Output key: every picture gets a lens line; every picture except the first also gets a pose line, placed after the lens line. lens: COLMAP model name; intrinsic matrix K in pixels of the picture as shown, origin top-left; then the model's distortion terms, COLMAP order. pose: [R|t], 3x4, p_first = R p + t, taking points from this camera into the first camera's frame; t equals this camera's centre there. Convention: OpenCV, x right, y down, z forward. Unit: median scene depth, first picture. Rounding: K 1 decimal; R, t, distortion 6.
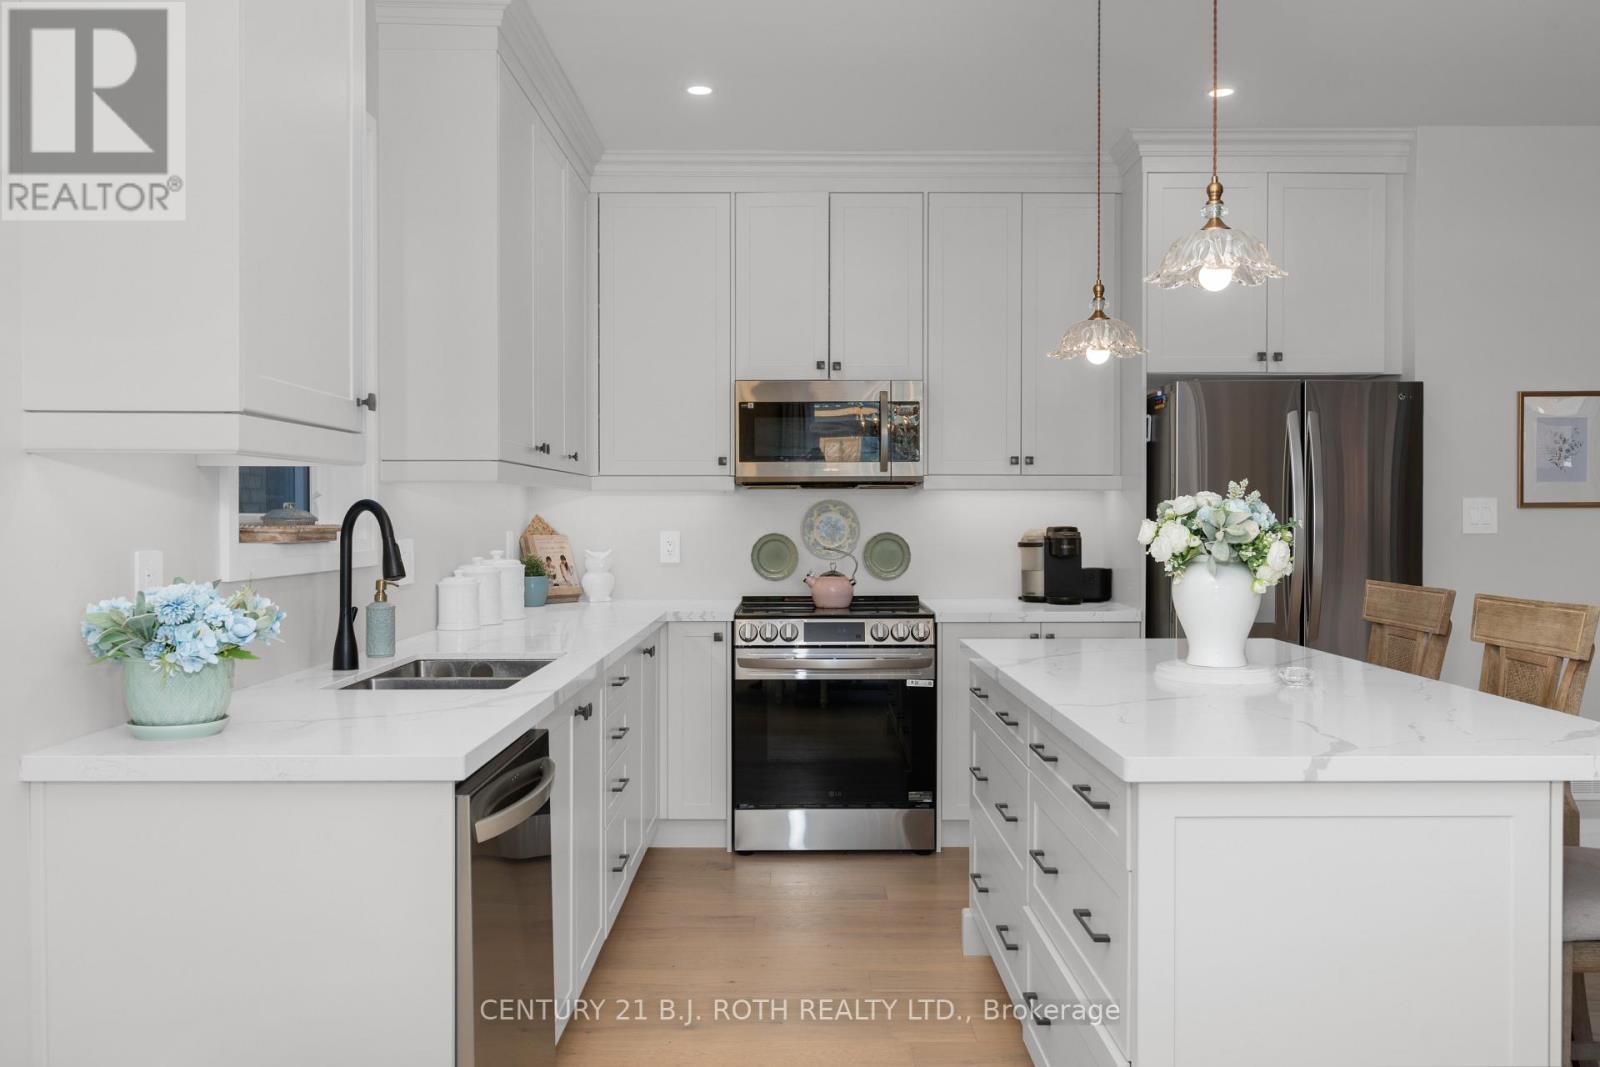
lens RADIAL K [[1284.9, 0, 779.6], [0, 1284.9, 527.3], [0, 0, 1]] dist [-0.001961, 0.000727]
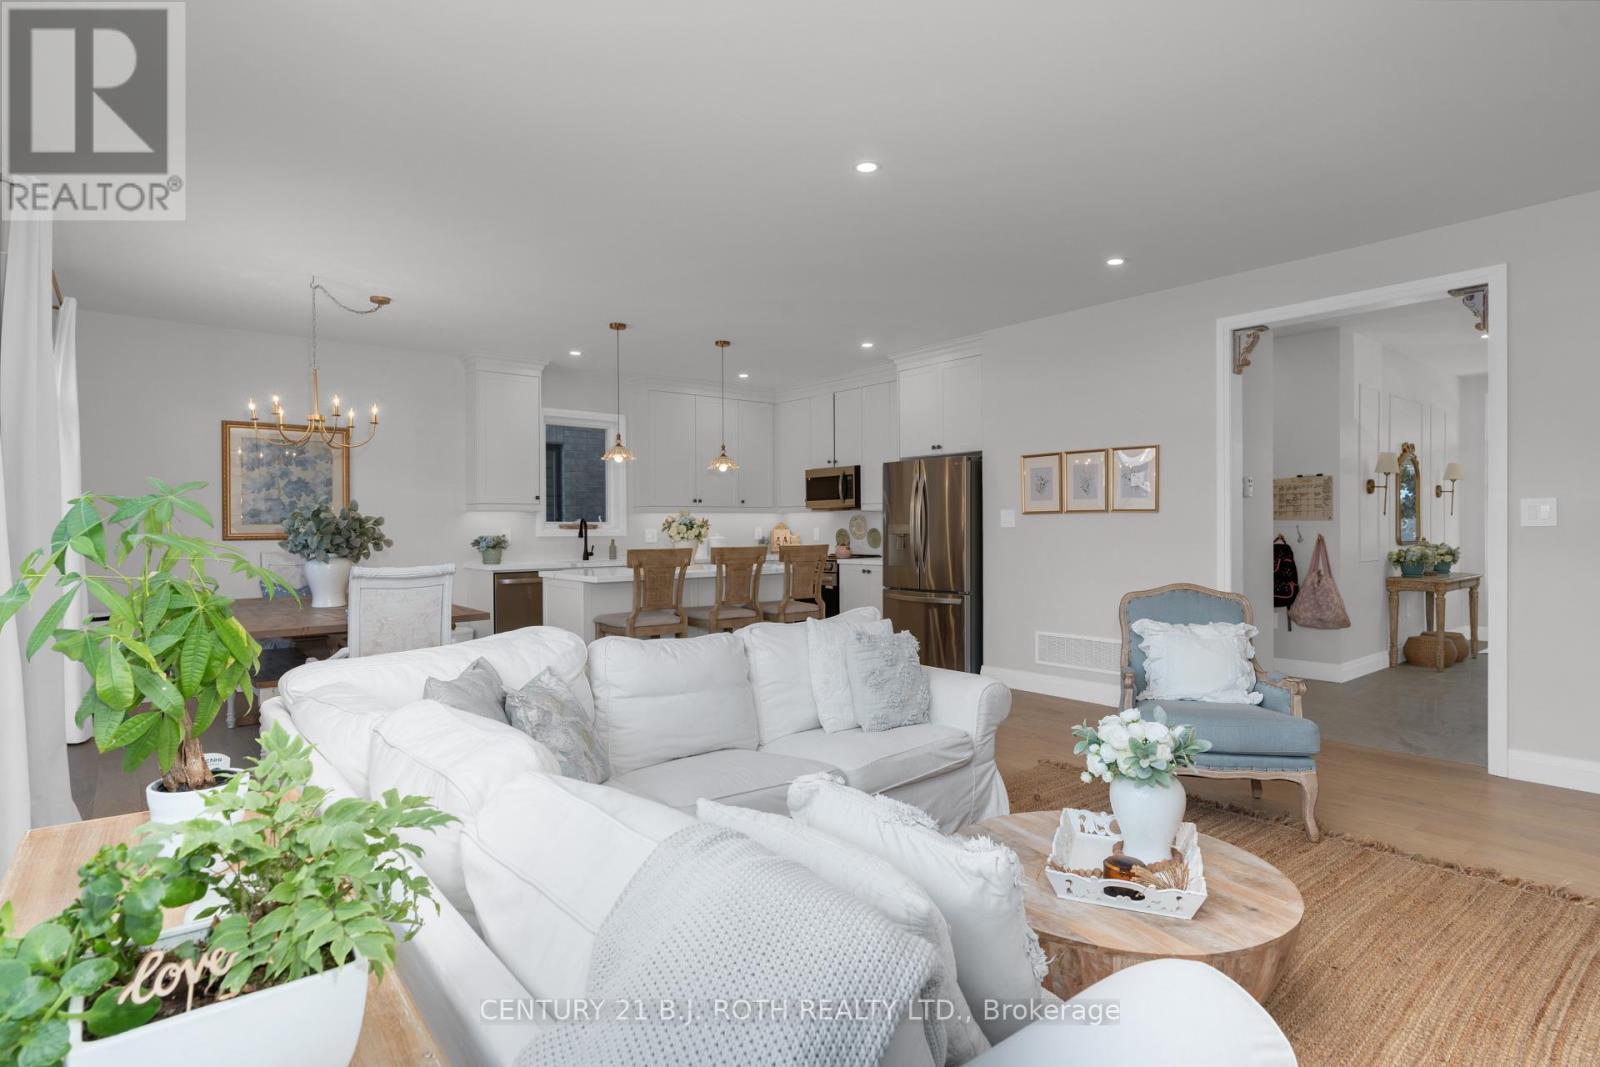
lens RADIAL K [[810.9, 0, 798.2], [0, 810.9, 535.5], [0, 0, 1]] dist [0.000114, 0.000160]
pose [[0.632480, 0.005085, -0.774560, 1.299363], [-0.002105, 0.999986, 0.004846, 0.011857], [0.774574, -0.001435, 0.632482, -0.060439]]
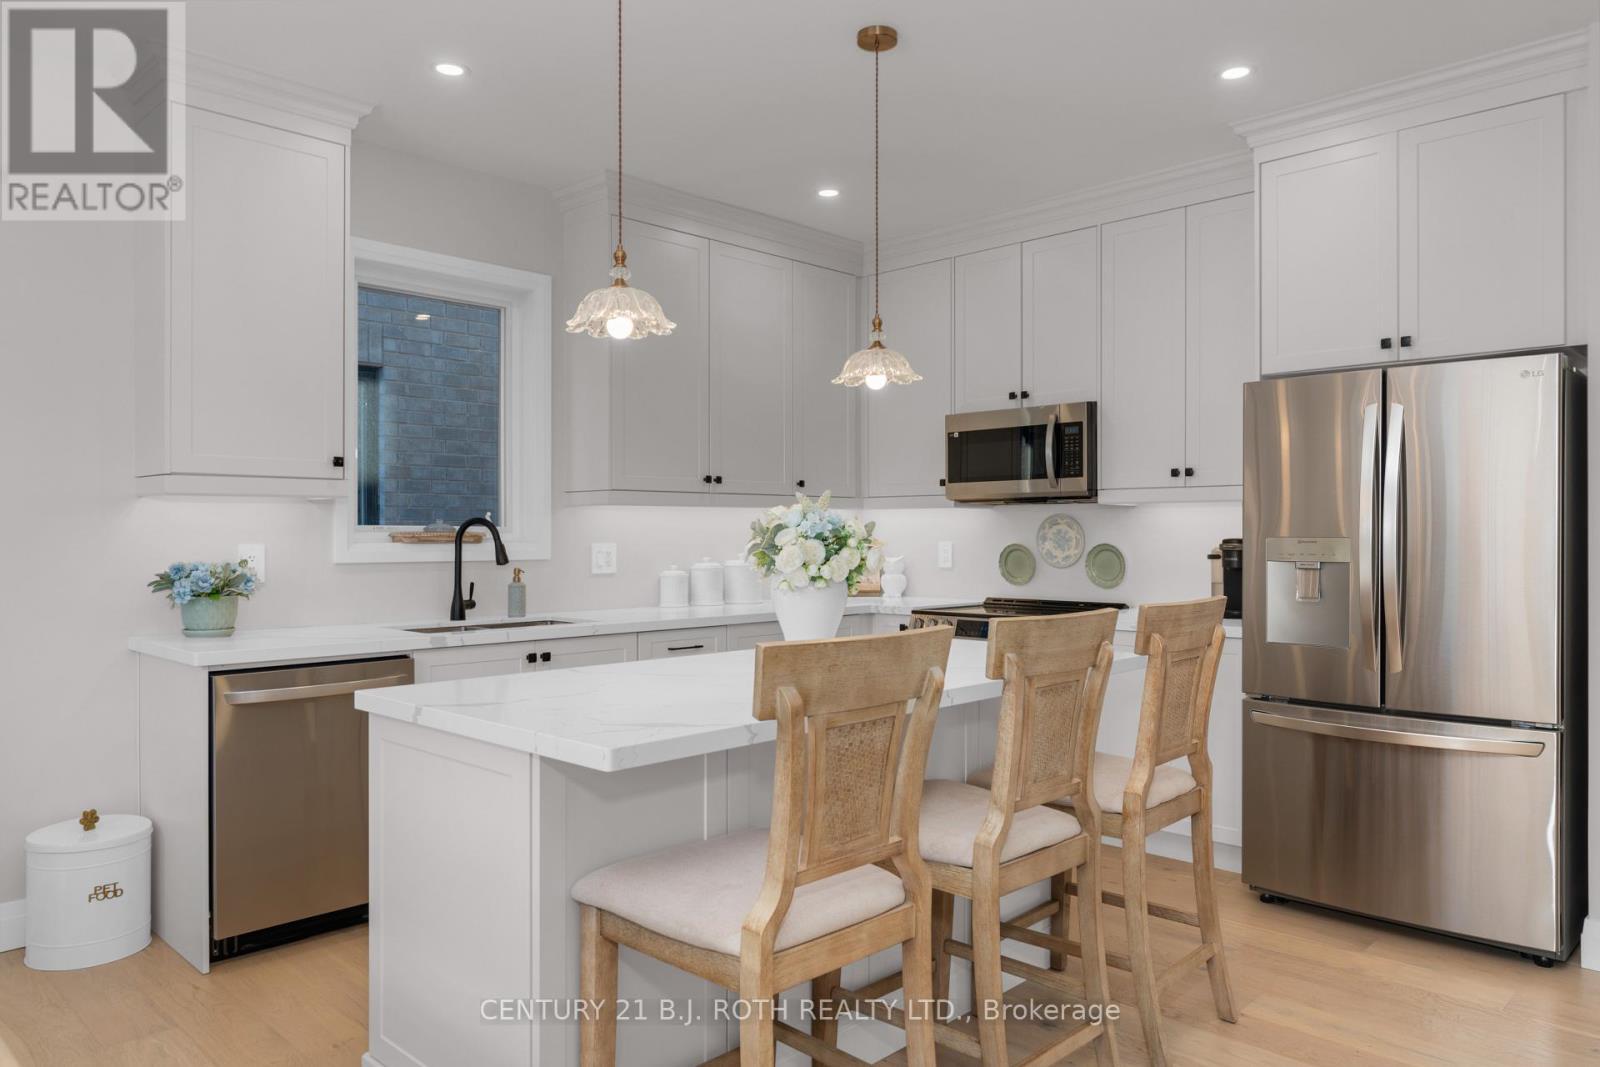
lens RADIAL K [[1075.8, 0, 800.0], [0, 1075.8, 533.5], [0, 0, 1]] dist [-0.001827, -0.000801]
pose [[0.716518, 0.000469, -0.697568, 0.594511], [-0.006397, 0.999962, -0.005898, 0.002884], [0.697539, 0.008688, 0.716494, 0.199360]]
